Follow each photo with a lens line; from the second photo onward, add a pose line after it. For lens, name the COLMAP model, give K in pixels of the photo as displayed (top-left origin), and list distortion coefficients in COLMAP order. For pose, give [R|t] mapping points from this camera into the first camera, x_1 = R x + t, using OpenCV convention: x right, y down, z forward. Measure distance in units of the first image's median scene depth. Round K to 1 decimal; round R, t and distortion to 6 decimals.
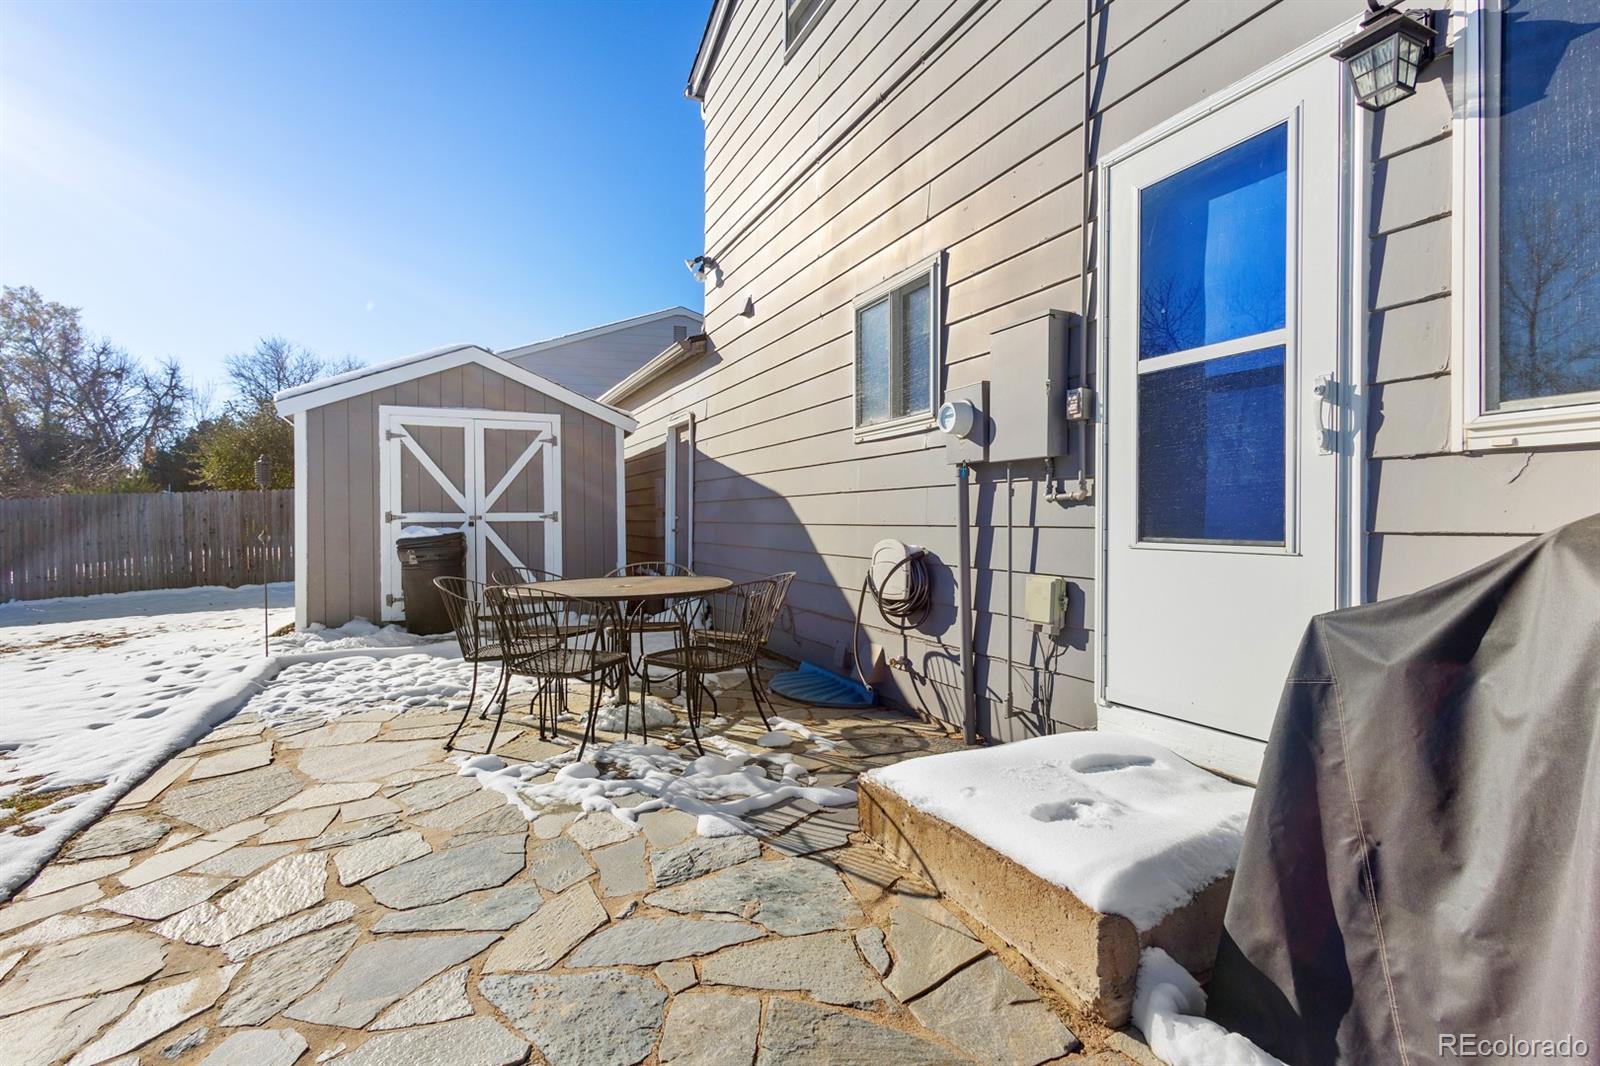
lens RADIAL K [[739.0, 0, 796.9], [0, 739.0, 531.2], [0, 0, 1]] dist [-0.001556, -0.000475]
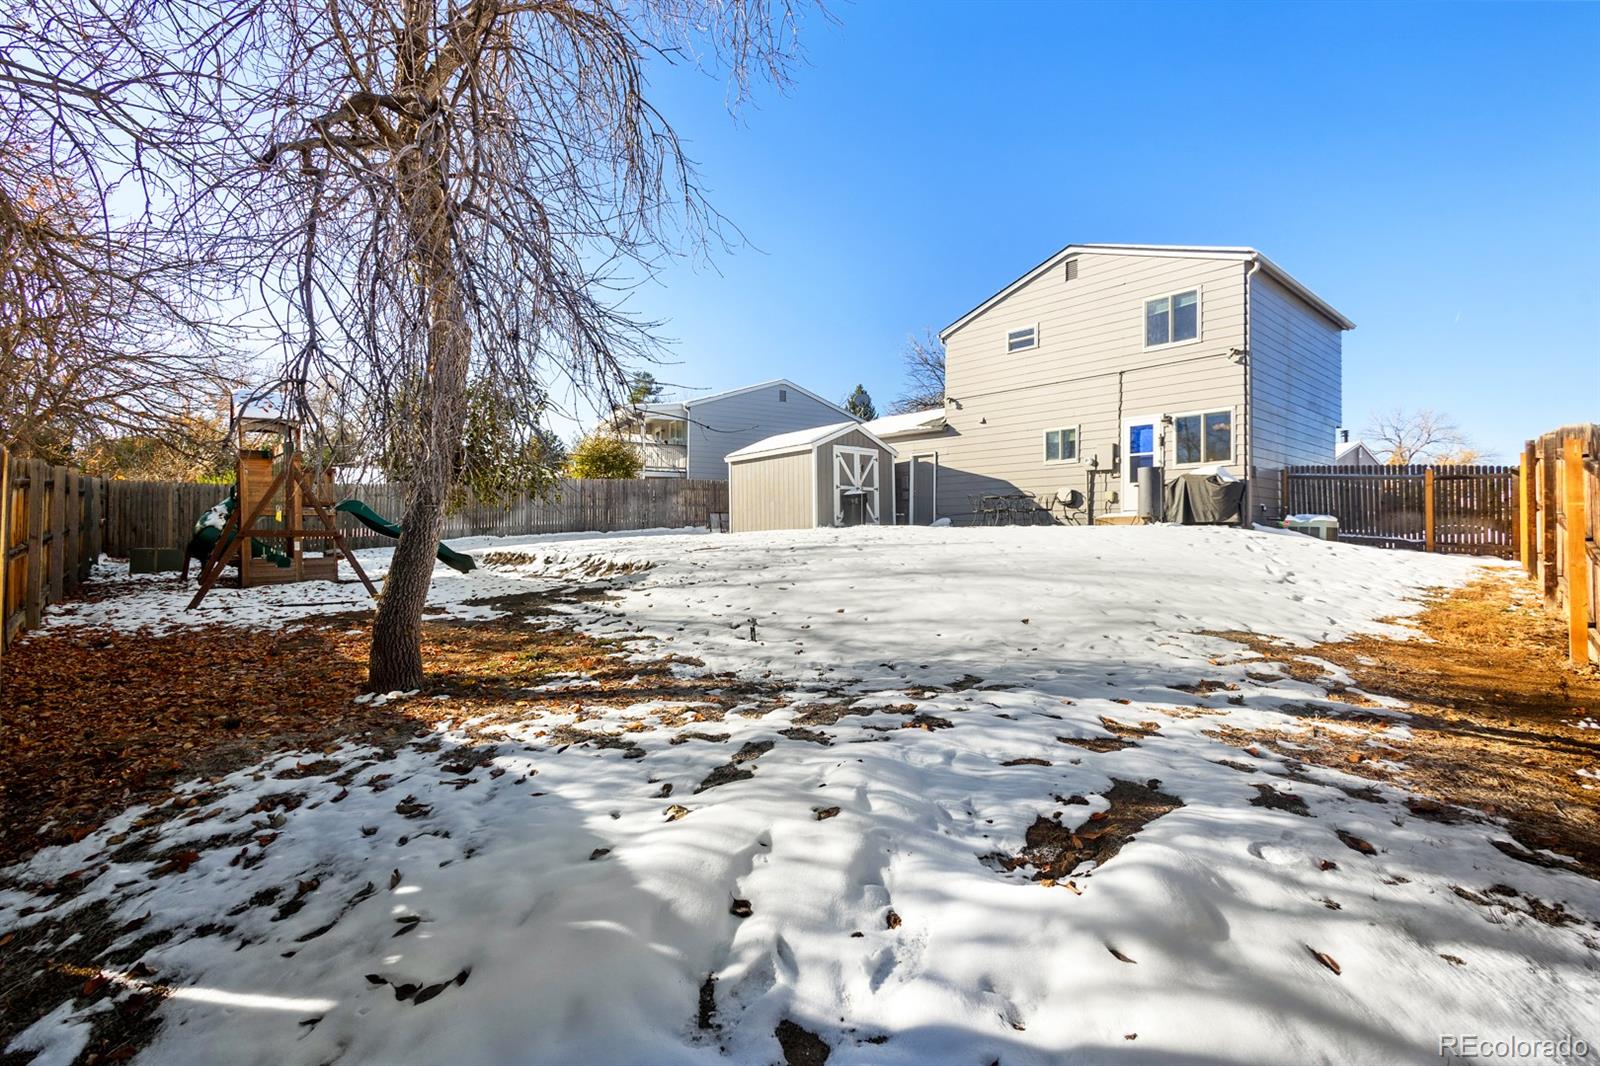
lens RADIAL K [[739.0, 0, 803.4], [0, 739.0, 536.2], [0, 0, 1]] dist [-0.001556, -0.000475]
pose [[0.963294, 0.008147, 0.268324, -2.843244], [-0.002674, 0.999781, -0.020757, 0.440874], [-0.268434, 0.019278, 0.963105, -3.129208]]
